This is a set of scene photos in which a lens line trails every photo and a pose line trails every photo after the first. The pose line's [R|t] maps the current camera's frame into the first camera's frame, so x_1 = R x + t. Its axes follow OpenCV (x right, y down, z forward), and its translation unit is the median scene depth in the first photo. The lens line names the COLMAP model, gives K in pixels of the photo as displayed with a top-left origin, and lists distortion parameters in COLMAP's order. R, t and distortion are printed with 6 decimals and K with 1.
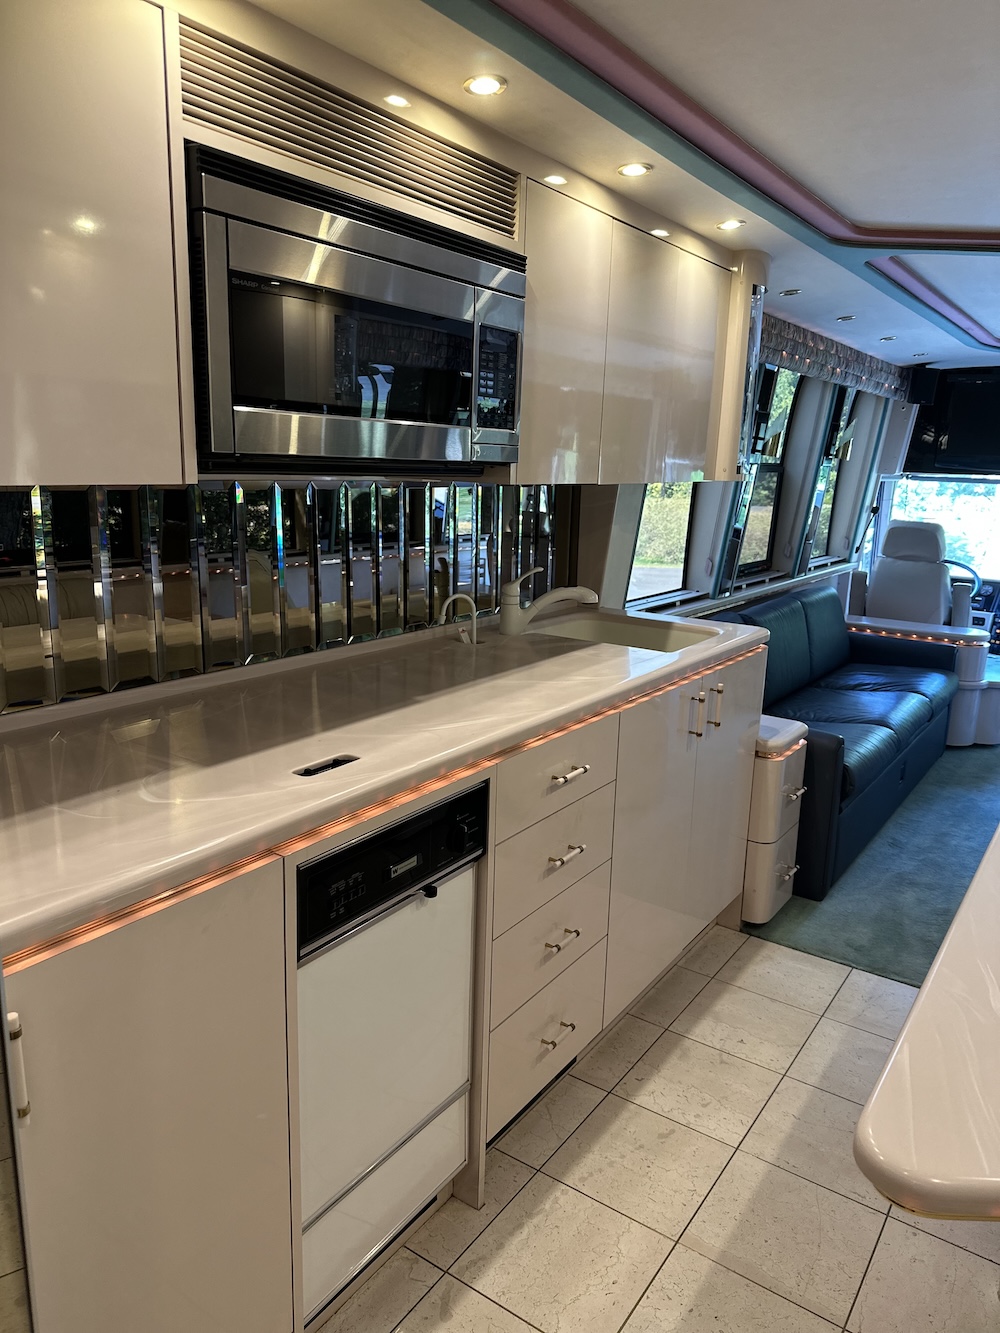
lens RADIAL K [[937.7, 0, 502.5], [0, 937.7, 668.4], [0, 0, 1]] dist [-0.012438, -0.006669]
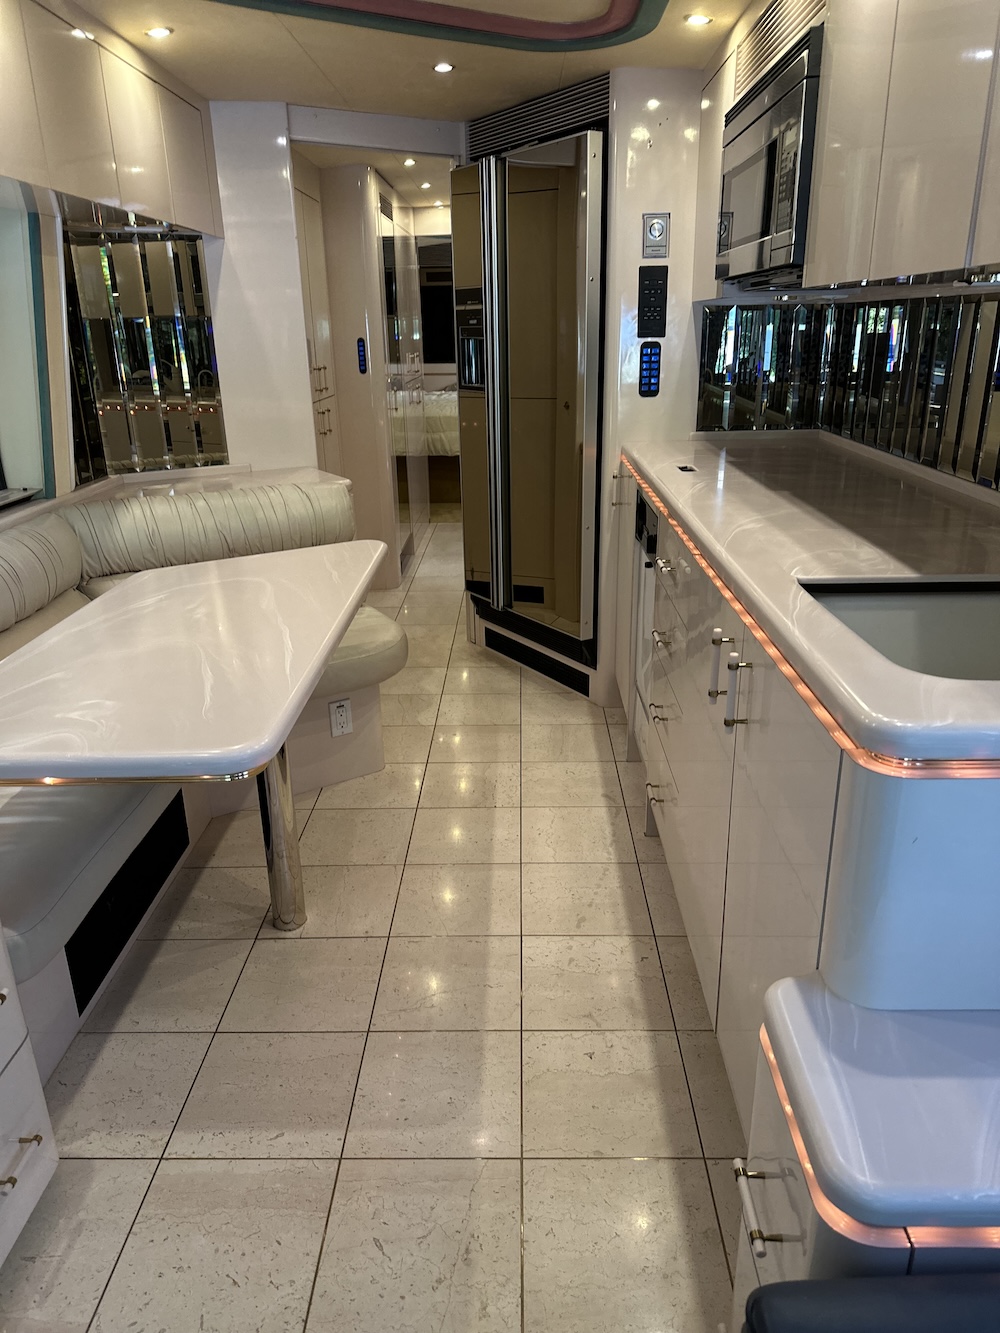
lens RADIAL K [[937.7, 0, 504.8], [0, 937.7, 667.6], [0, 0, 1]] dist [-0.012438, -0.006669]
pose [[-0.830331, 0.171134, -0.530344, 0.759000], [-0.134501, 0.862002, 0.488735, -0.272226], [0.540796, 0.477144, -0.692729, 1.530122]]
